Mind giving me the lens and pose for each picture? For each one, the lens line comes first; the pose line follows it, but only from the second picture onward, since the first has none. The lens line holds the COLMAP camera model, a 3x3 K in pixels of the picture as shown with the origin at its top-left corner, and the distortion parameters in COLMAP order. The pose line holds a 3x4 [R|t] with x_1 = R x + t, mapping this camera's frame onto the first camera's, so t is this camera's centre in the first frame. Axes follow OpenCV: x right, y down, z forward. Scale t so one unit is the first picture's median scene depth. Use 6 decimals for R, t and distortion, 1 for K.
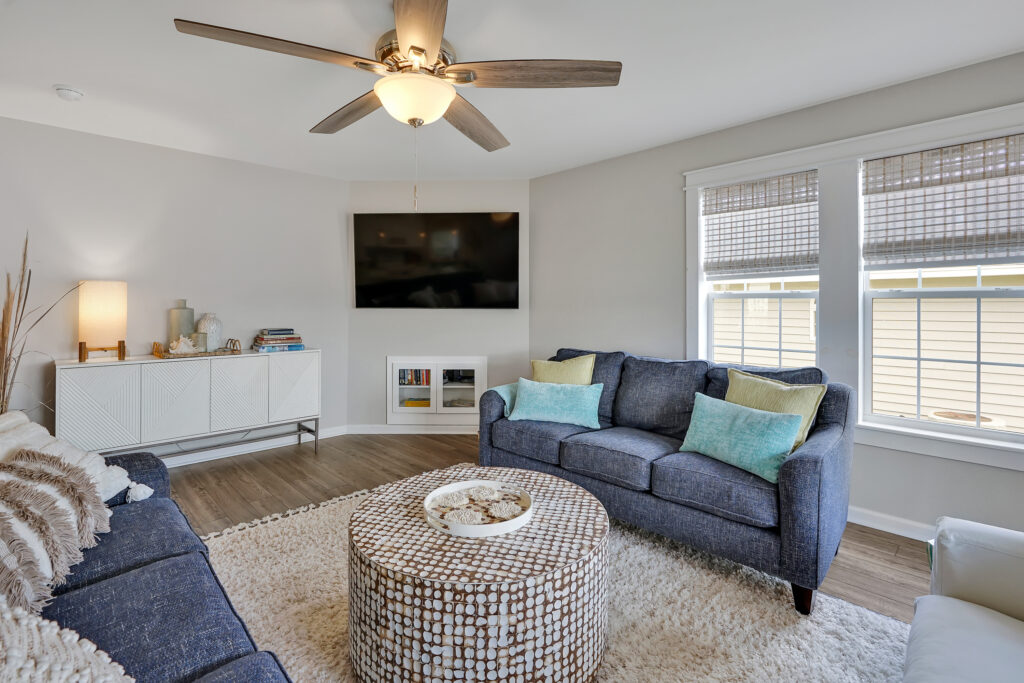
lens RADIAL K [[482.3, 0, 509.1], [0, 482.3, 289.4], [0, 0, 1]] dist [-0.003564, 0.000022]
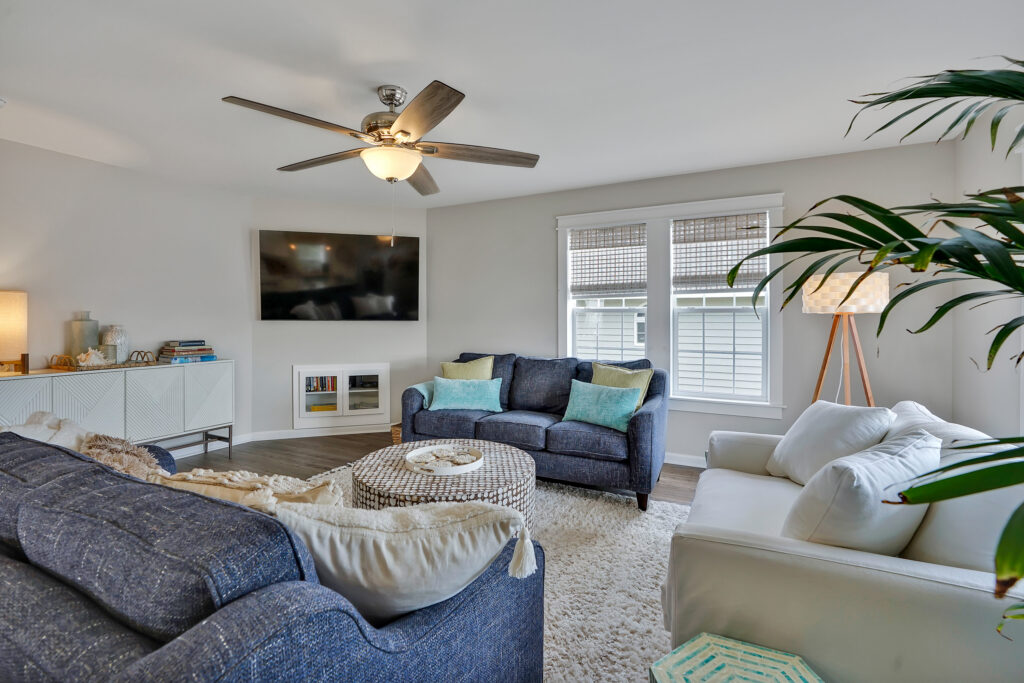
lens RADIAL K [[482.3, 0, 509.1], [0, 482.3, 289.4], [0, 0, 1]] dist [-0.003564, 0.000022]
pose [[0.949982, 0.018143, 0.311778, -0.215306], [-0.009800, 0.999551, -0.028305, -0.006346], [-0.312152, 0.023834, 0.949733, -0.265569]]
